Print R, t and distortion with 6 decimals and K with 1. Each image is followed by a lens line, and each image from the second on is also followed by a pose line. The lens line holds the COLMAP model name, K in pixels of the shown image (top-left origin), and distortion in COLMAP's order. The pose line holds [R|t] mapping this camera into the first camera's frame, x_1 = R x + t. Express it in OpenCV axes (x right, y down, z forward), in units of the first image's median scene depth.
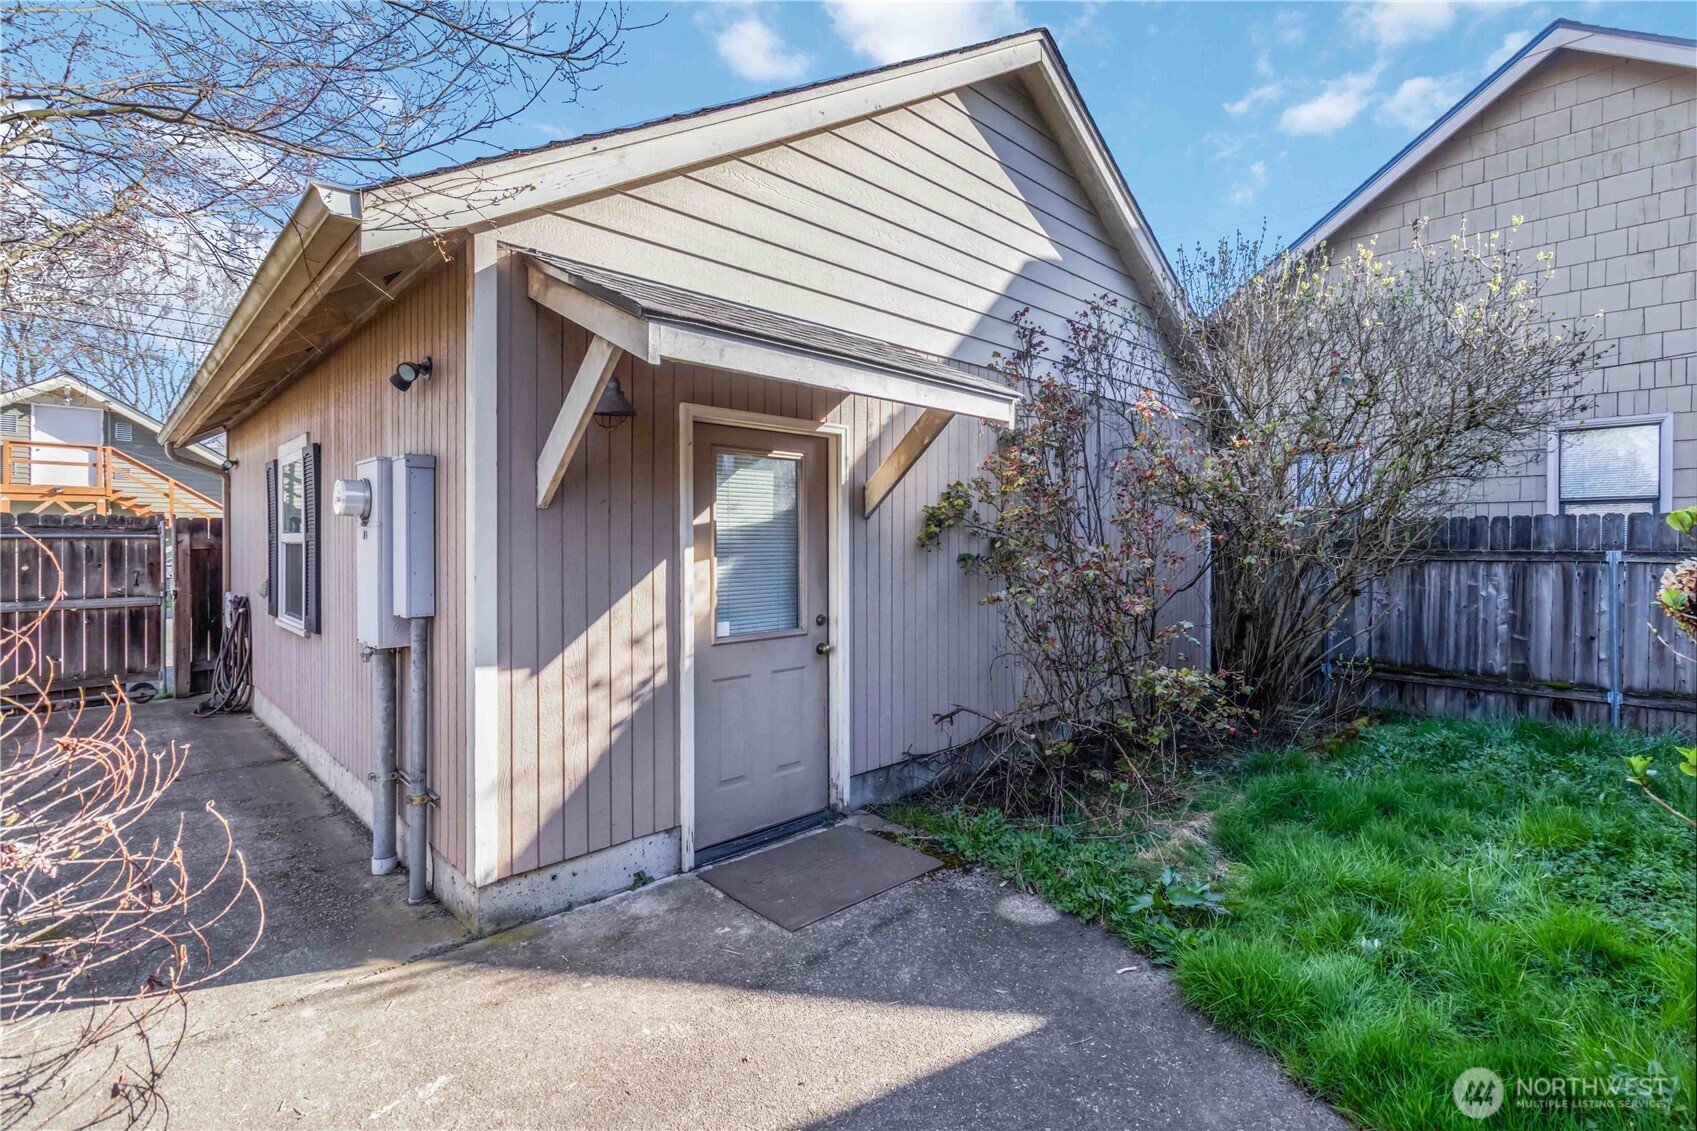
lens RADIAL K [[788.2, 0, 870.5], [0, 788.2, 540.5], [0, 0, 1]] dist [0.009597, 0.000176]
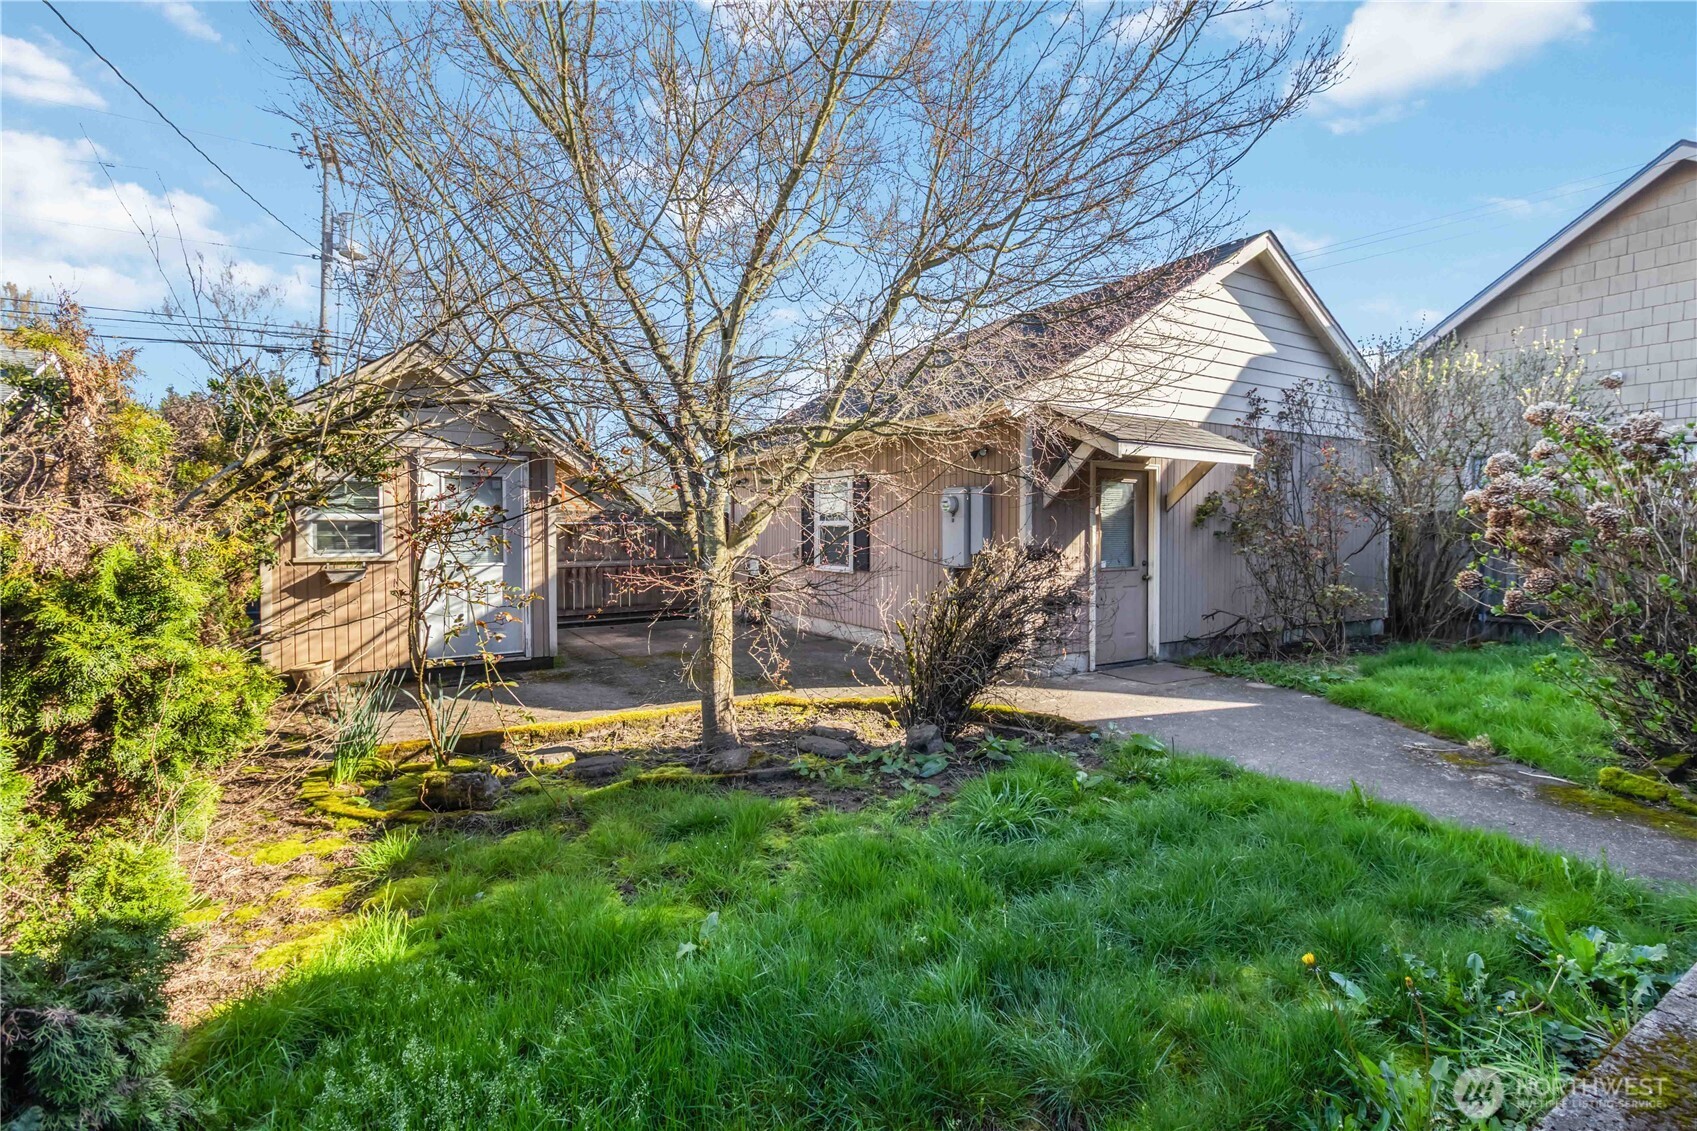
lens RADIAL K [[788.2, 0, 870.5], [0, 788.2, 540.5], [0, 0, 1]] dist [0.009597, 0.000176]
pose [[0.973935, 0.004676, -0.226778, -0.250665], [-0.001286, 0.999885, 0.015094, 0.013246], [0.226823, -0.014409, 0.973829, -0.960646]]
